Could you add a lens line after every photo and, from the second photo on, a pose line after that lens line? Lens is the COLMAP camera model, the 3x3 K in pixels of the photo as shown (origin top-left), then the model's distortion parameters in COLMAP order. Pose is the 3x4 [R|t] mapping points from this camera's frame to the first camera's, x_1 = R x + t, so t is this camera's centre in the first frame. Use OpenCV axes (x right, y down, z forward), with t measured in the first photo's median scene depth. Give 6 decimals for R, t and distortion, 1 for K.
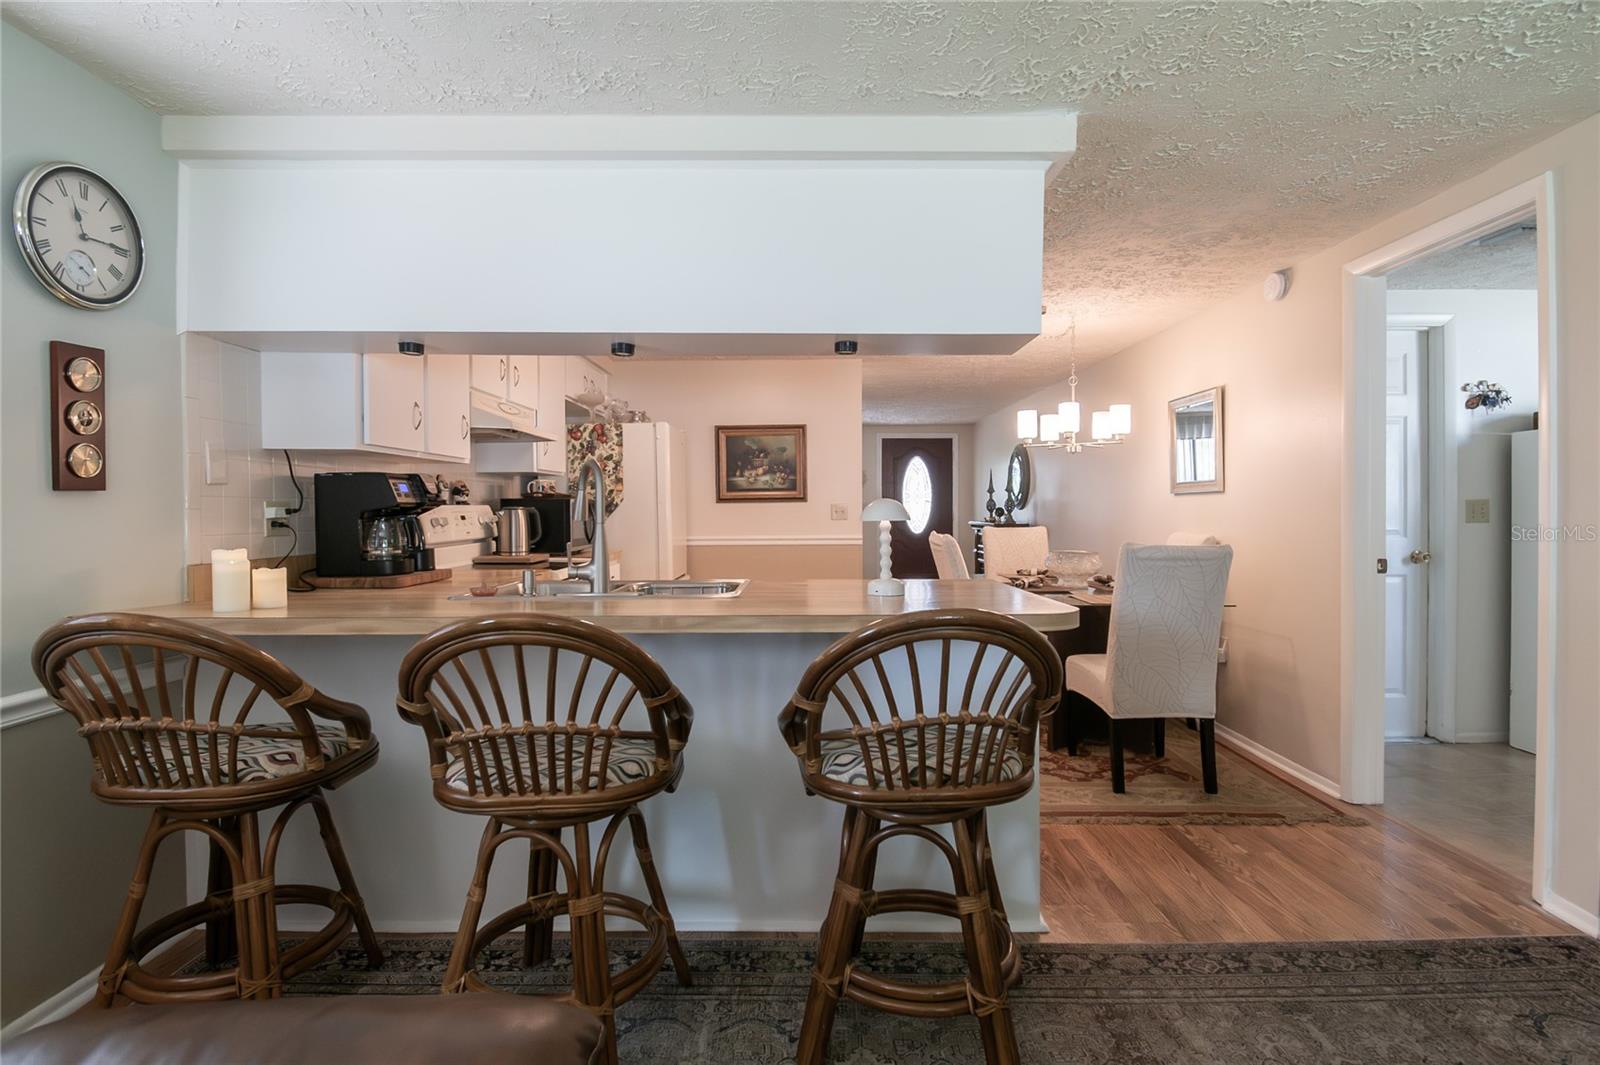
lens RADIAL K [[772.0, 0, 804.9], [0, 772.0, 520.5], [0, 0, 1]] dist [0.000613, -0.010973]
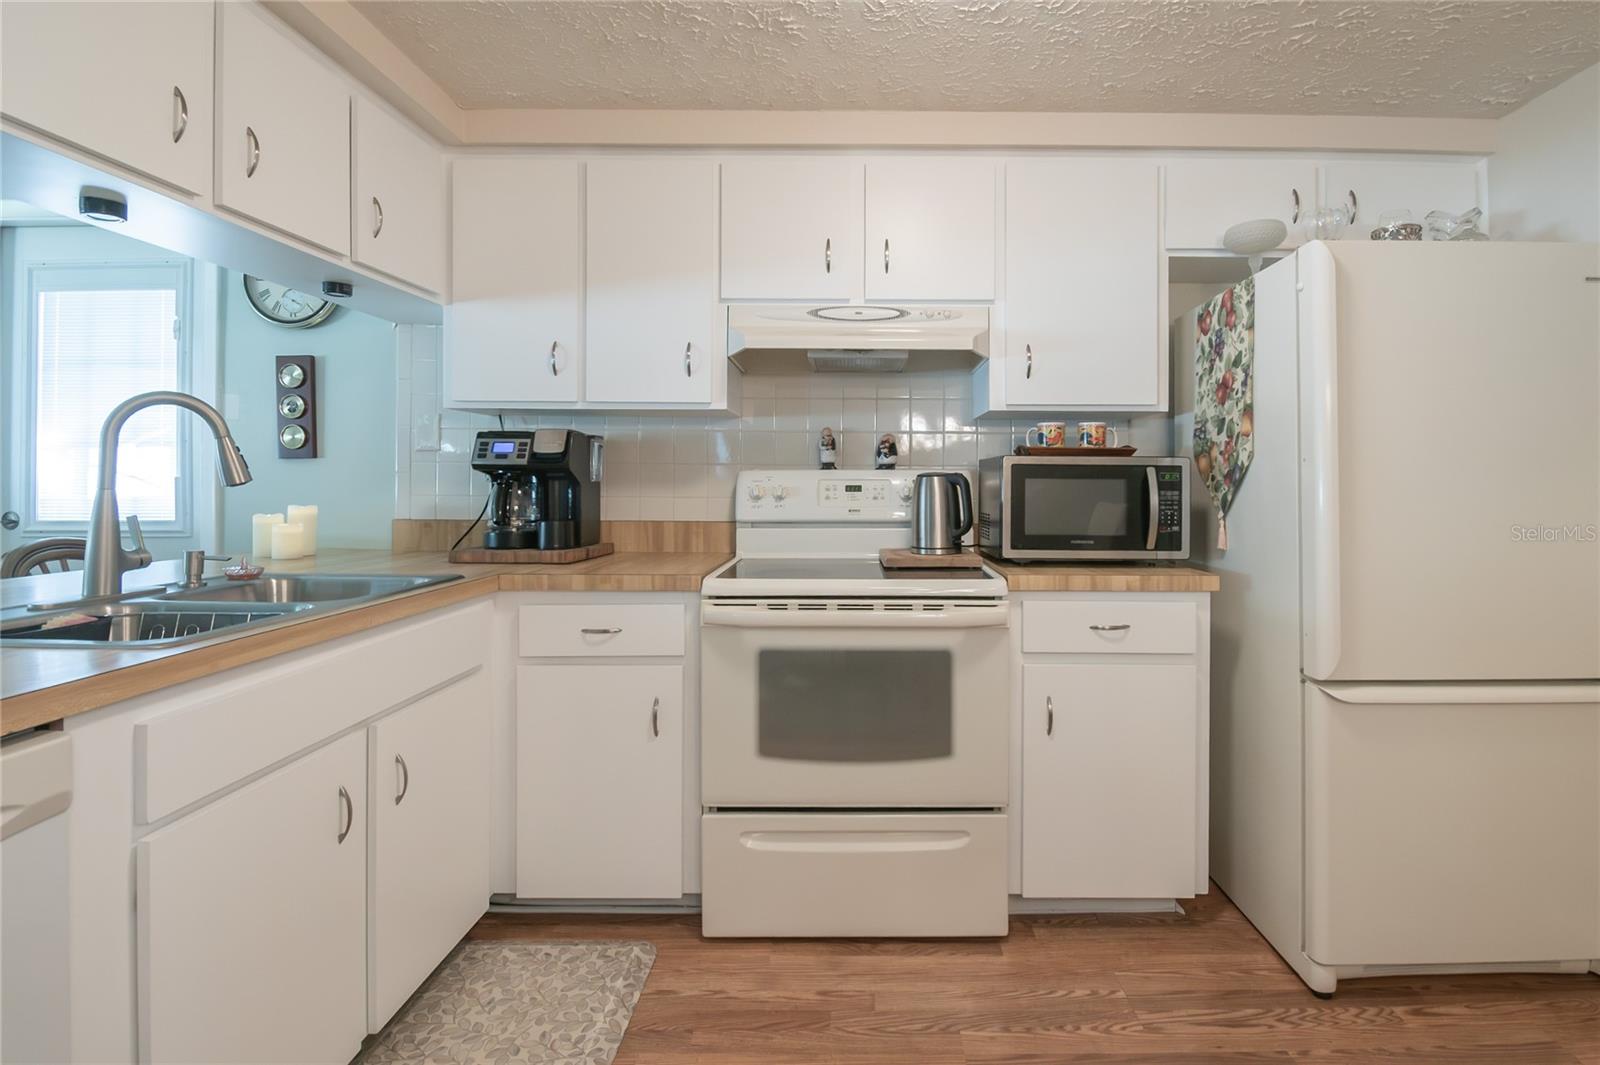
lens RADIAL K [[772.0, 0, 862.3], [0, 772.0, 484.7], [0, 0, 1]] dist [0.000613, -0.010973]
pose [[-0.001508, 0.004878, -0.999987, 0.186019], [-0.025353, 0.999666, 0.004915, -0.007511], [0.999677, 0.025360, -0.001384, 0.788299]]
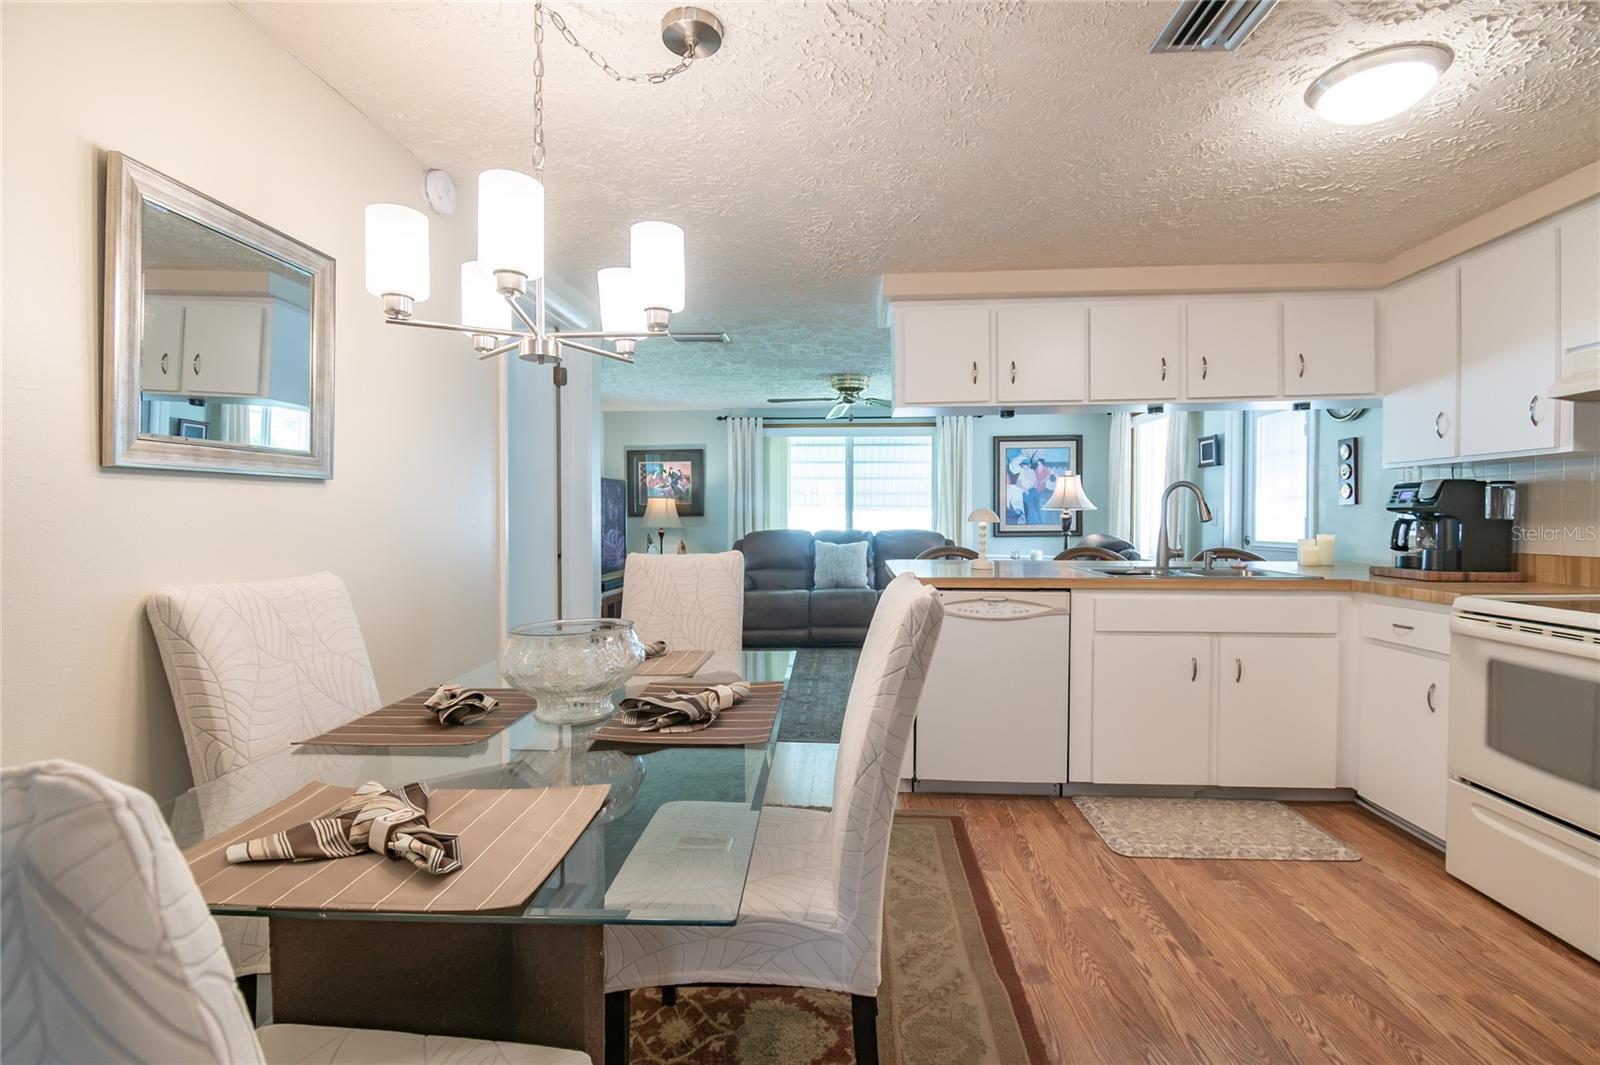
lens RADIAL K [[706.2, 0, 795.0], [0, 706.2, 526.5], [0, 0, 1]] dist [-0.018094, -0.005053]
pose [[-0.997039, 0.003454, 0.076819, 0.186806], [0.005922, 0.999473, 0.031917, -0.019142], [-0.076668, 0.032278, -0.996534, 1.251155]]
